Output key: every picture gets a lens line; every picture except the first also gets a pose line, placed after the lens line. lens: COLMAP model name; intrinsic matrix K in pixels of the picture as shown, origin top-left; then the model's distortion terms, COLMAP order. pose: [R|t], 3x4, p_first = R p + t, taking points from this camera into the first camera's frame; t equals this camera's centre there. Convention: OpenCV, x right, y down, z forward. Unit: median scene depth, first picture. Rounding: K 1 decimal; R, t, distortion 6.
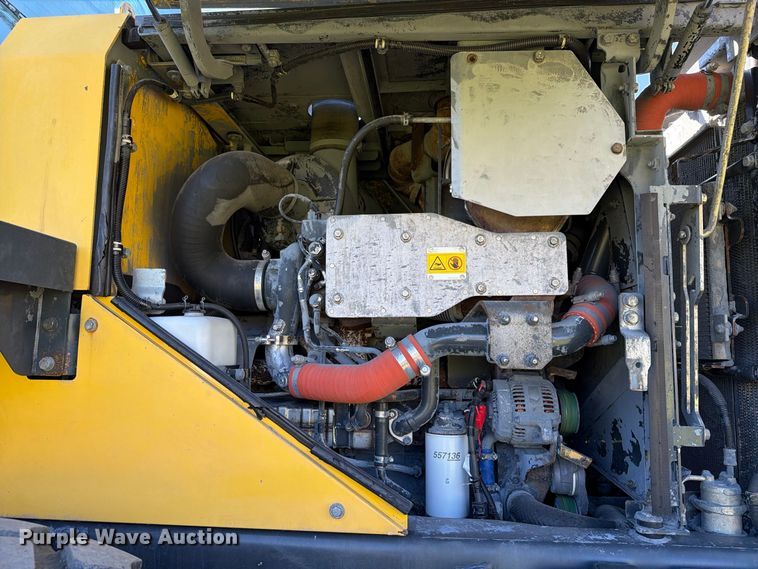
lens RADIAL K [[527.7, 0, 374.6], [0, 527.7, 286.6], [0, 0, 1]] dist [0.103611, -0.156995]
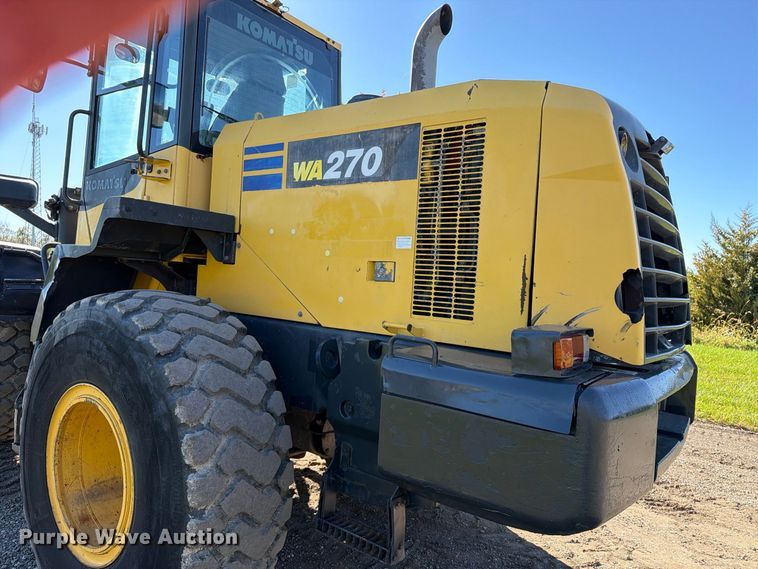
lens RADIAL K [[527.7, 0, 374.6], [0, 527.7, 286.6], [0, 0, 1]] dist [0.103611, -0.156995]
pose [[0.845946, 0.050273, -0.530894, 1.566710], [0.008816, 0.994092, 0.108185, -0.007494], [0.533196, -0.096199, 0.840505, -0.978161]]
